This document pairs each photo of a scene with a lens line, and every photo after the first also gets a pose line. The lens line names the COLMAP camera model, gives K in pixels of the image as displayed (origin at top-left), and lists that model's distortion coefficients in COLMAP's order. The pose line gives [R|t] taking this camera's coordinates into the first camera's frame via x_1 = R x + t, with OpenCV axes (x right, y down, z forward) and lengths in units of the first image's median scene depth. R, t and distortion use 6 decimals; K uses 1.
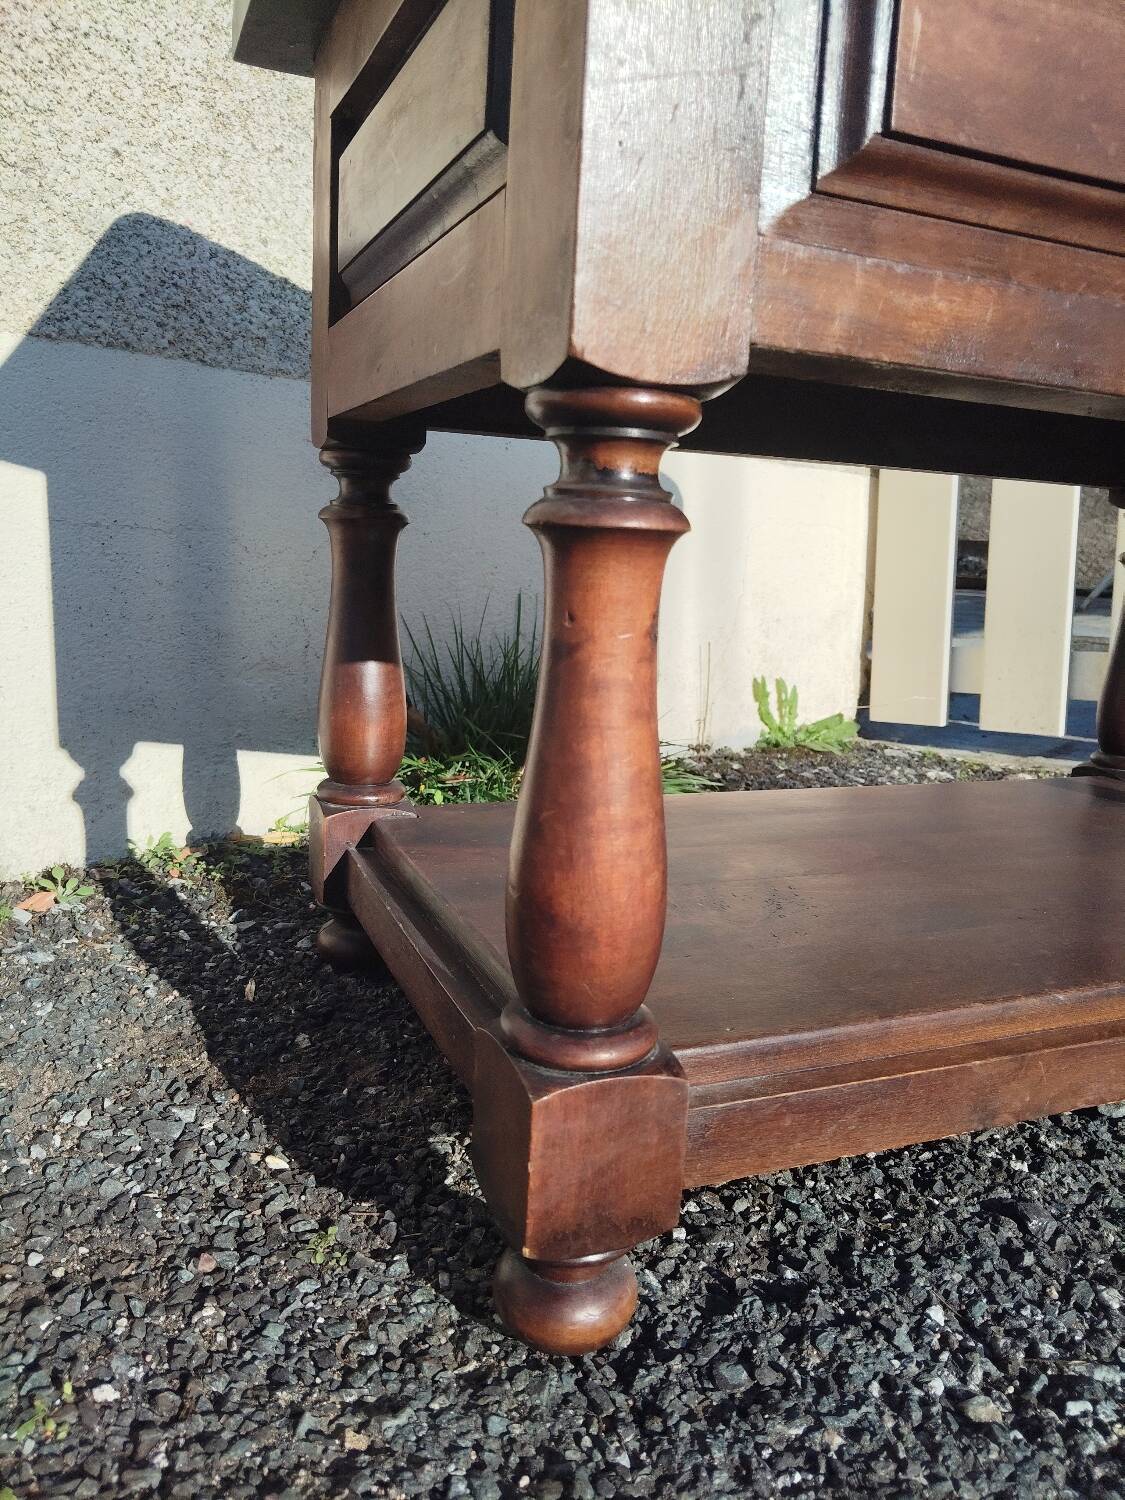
lens RADIAL K [[1110.0, 0, 559.4], [0, 1110.0, 773.2], [0, 0, 1]] dist [-0.022747, -0.004774]
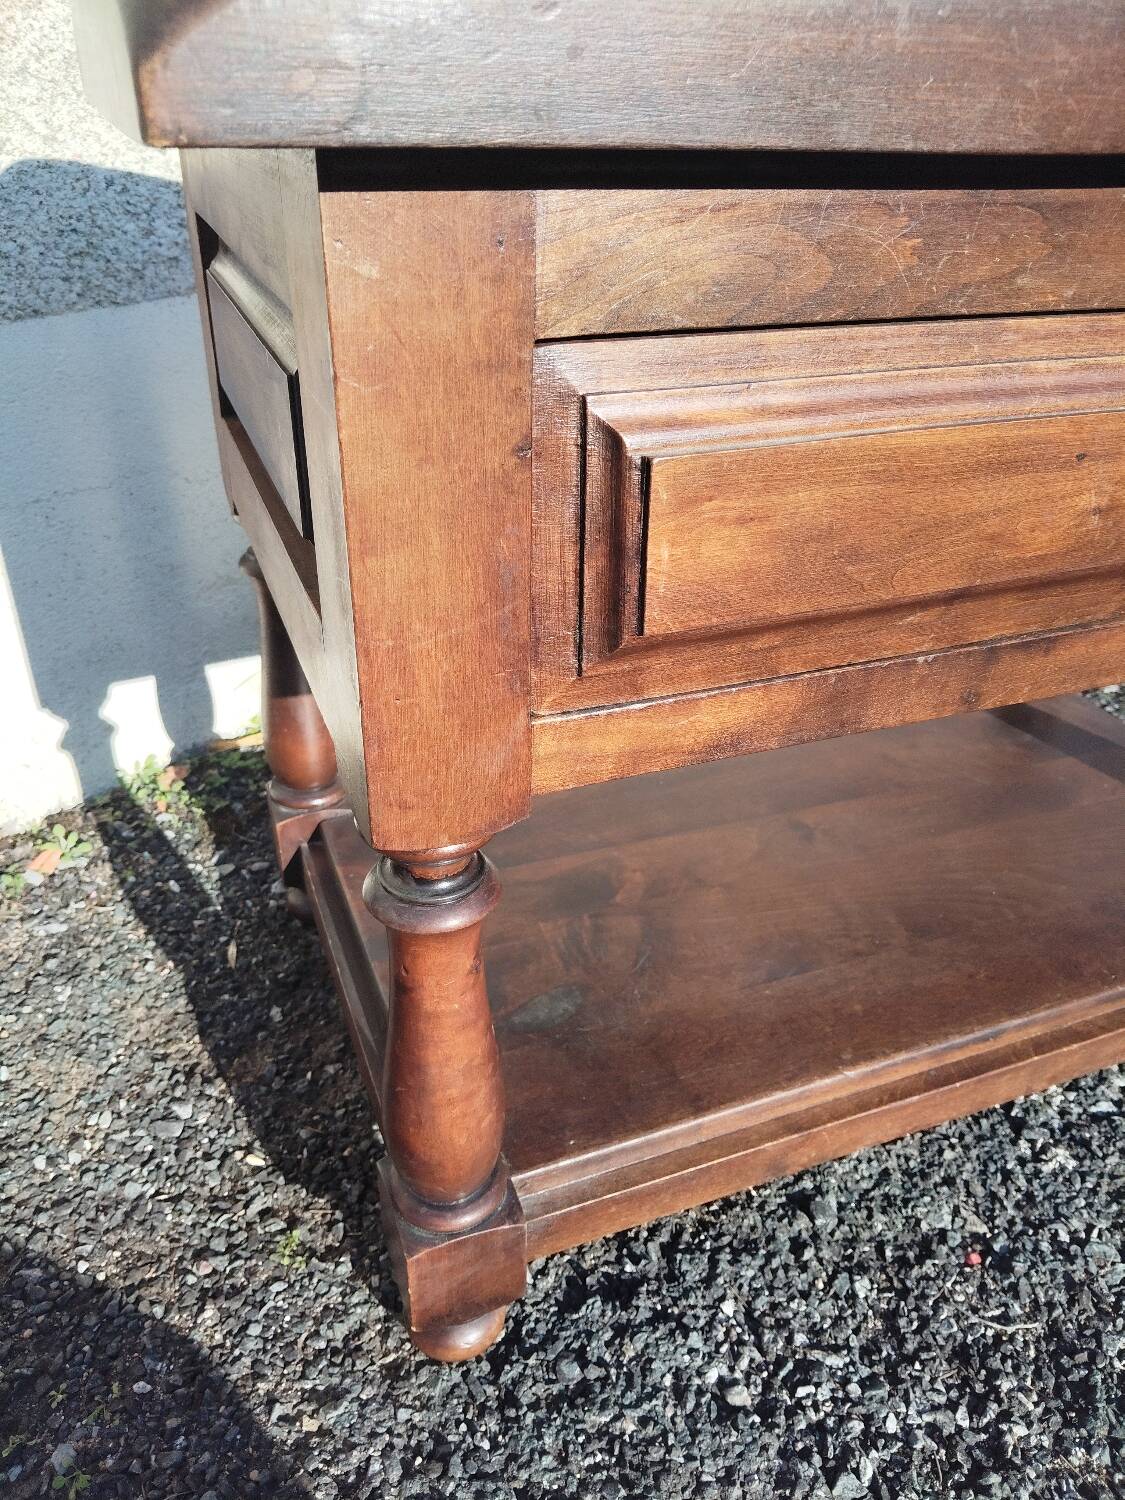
lens RADIAL K [[1110.0, 0, 561.9], [0, 1110.0, 758.8], [0, 0, 1]] dist [-0.022747, -0.004774]
pose [[0.999455, -0.018318, -0.027471, 0.173356], [0.026410, 0.942859, 0.332144, -0.592224], [0.019817, -0.332688, 0.942829, -0.081910]]
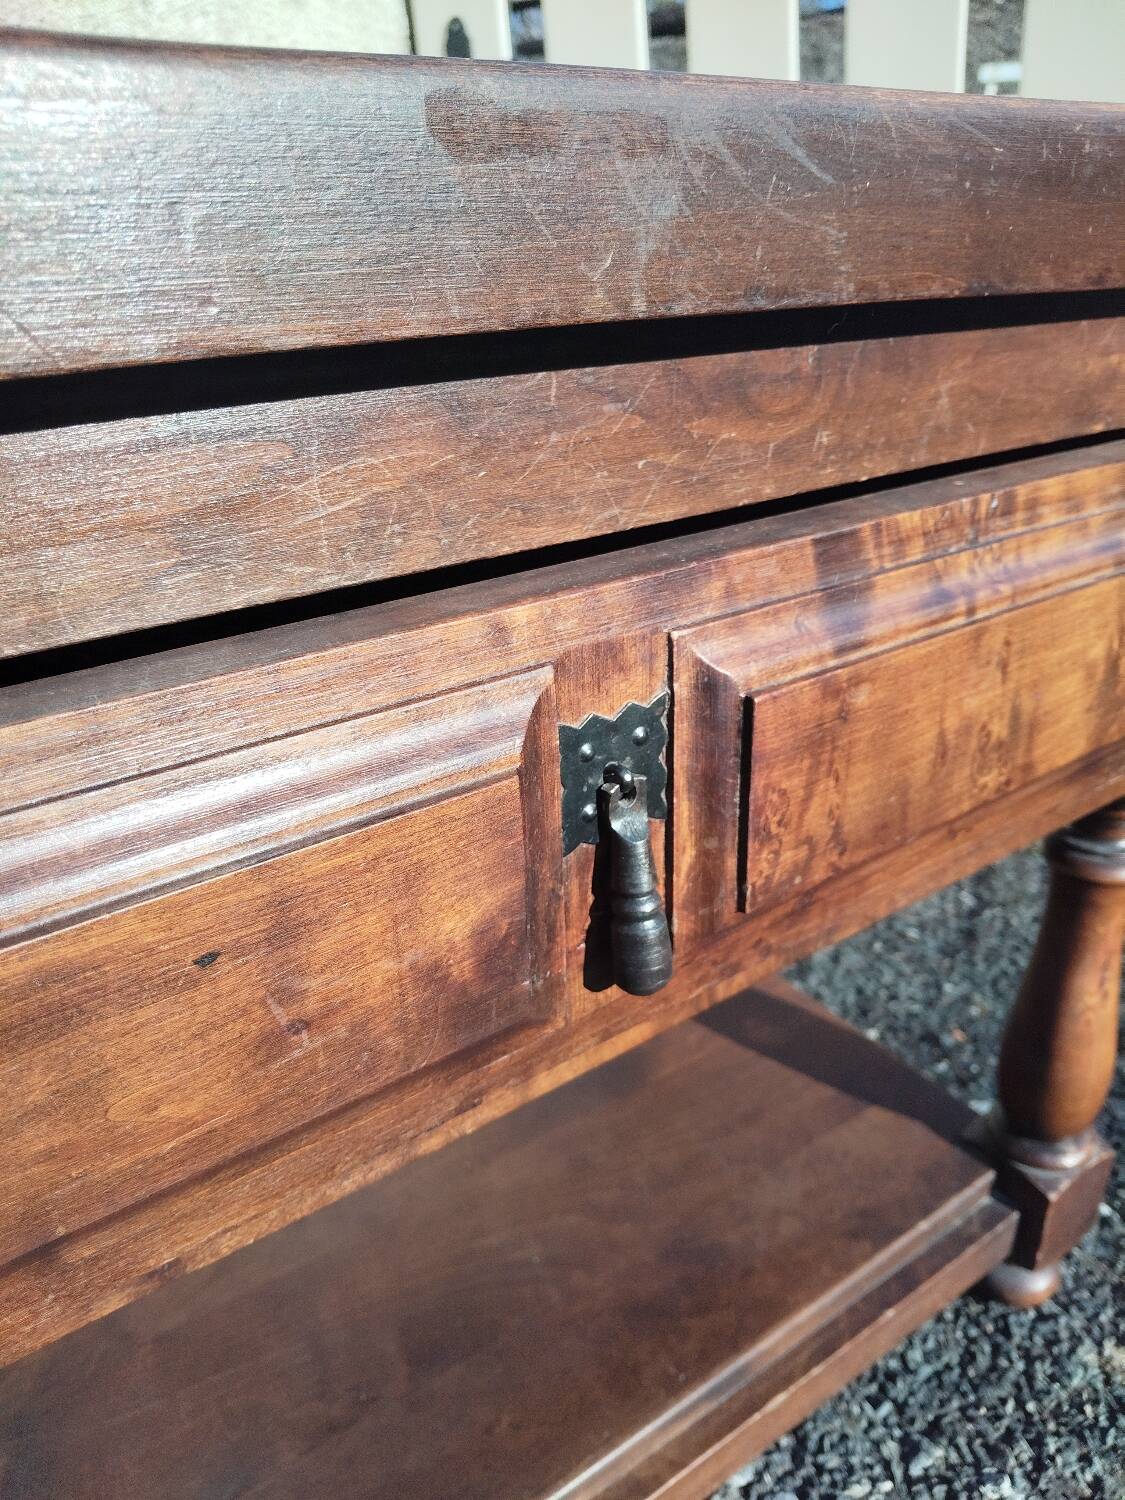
lens RADIAL K [[1110.0, 0, 559.6], [0, 1110.0, 758.3], [0, 0, 1]] dist [-0.022747, -0.004774]
pose [[0.968871, -0.166279, 0.183414, 0.649876], [0.118460, 0.961925, 0.246306, -0.666440], [-0.217386, -0.216912, 0.951679, 0.362437]]
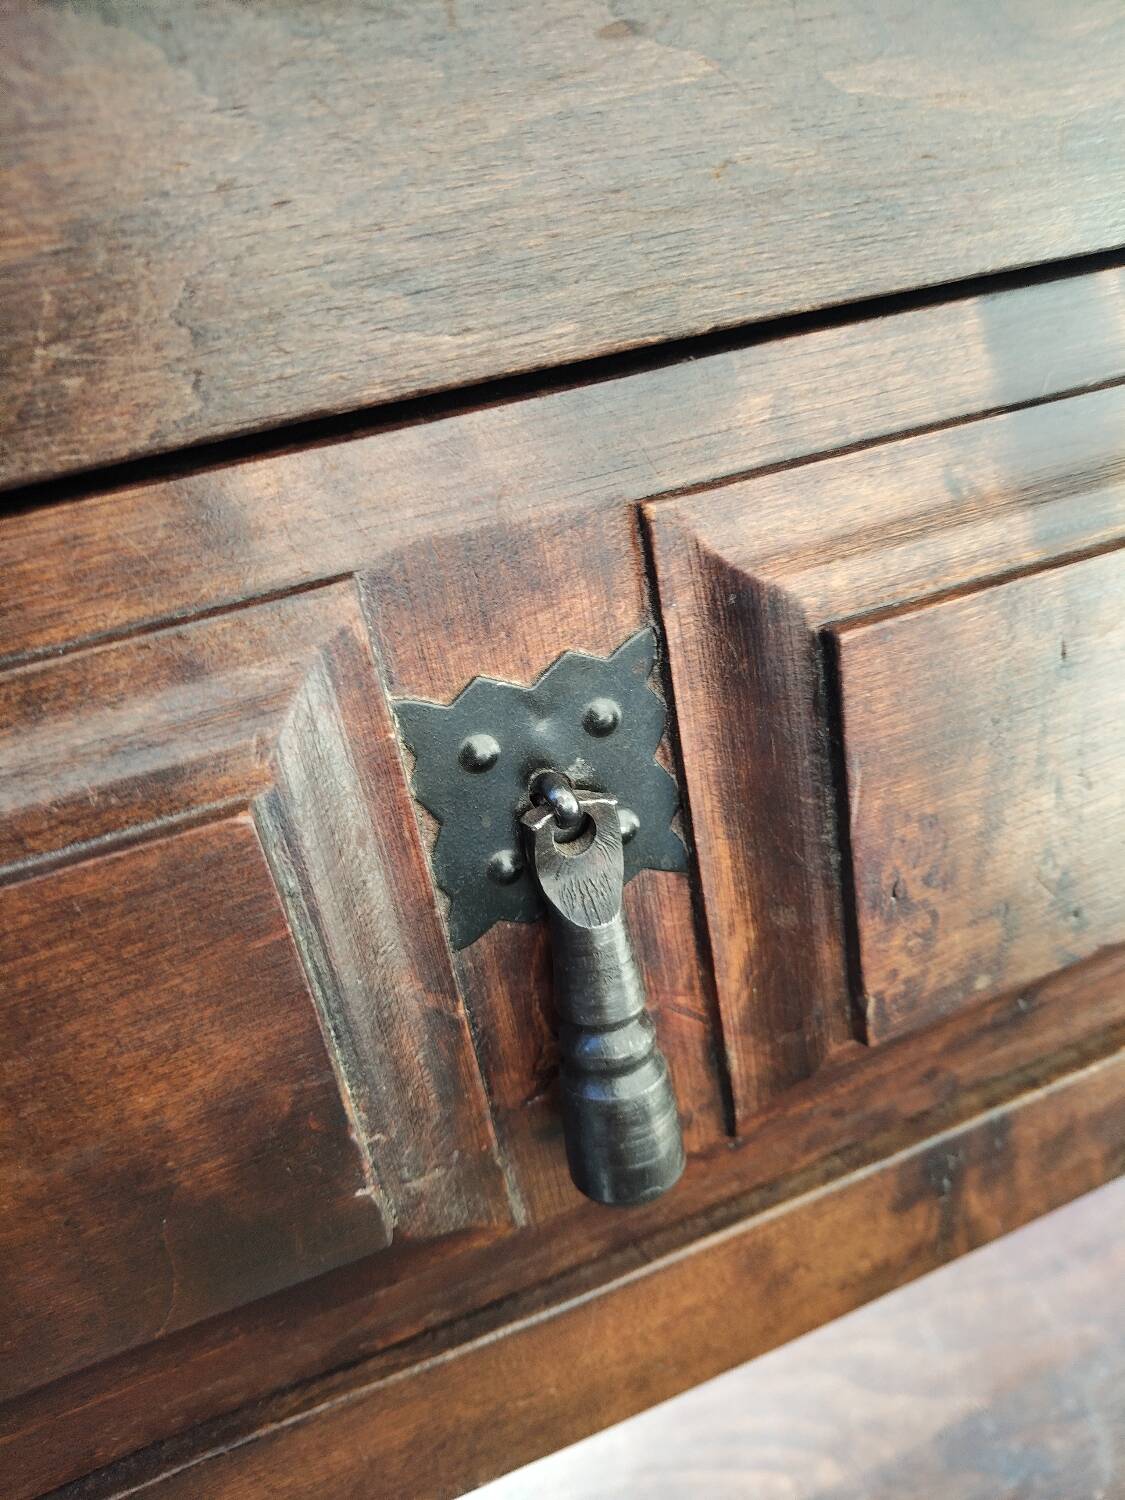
lens RADIAL K [[1110.0, 0, 568.4], [0, 1110.0, 754.3], [0, 0, 1]] dist [-0.022747, -0.004774]
pose [[0.976757, -0.176842, -0.121133, 0.817754], [0.201093, 0.951656, 0.232192, -0.593214], [0.074215, -0.251154, 0.965098, 0.611211]]
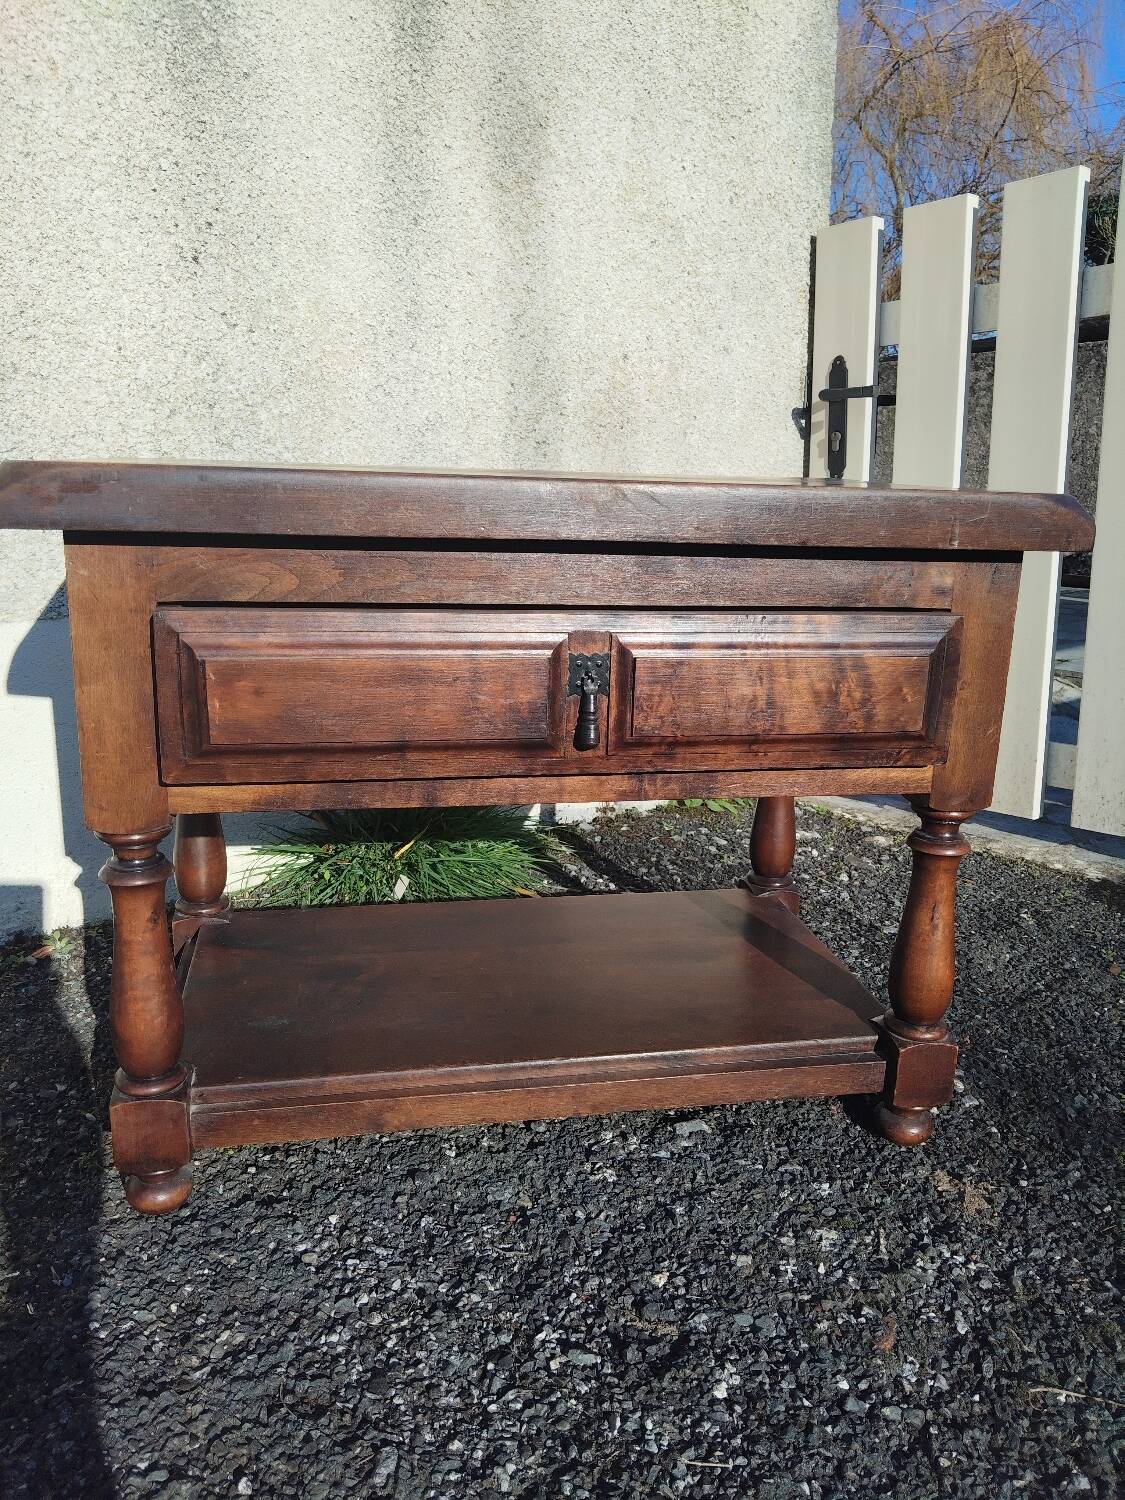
lens RADIAL K [[1110.0, 0, 570.6], [0, 1110.0, 766.5], [0, 0, 1]] dist [-0.022747, -0.004774]
pose [[0.983200, 0.028543, -0.180286, 1.078515], [-0.020957, 0.998819, 0.043843, -0.447057], [0.181324, -0.039328, 0.982637, -0.904292]]
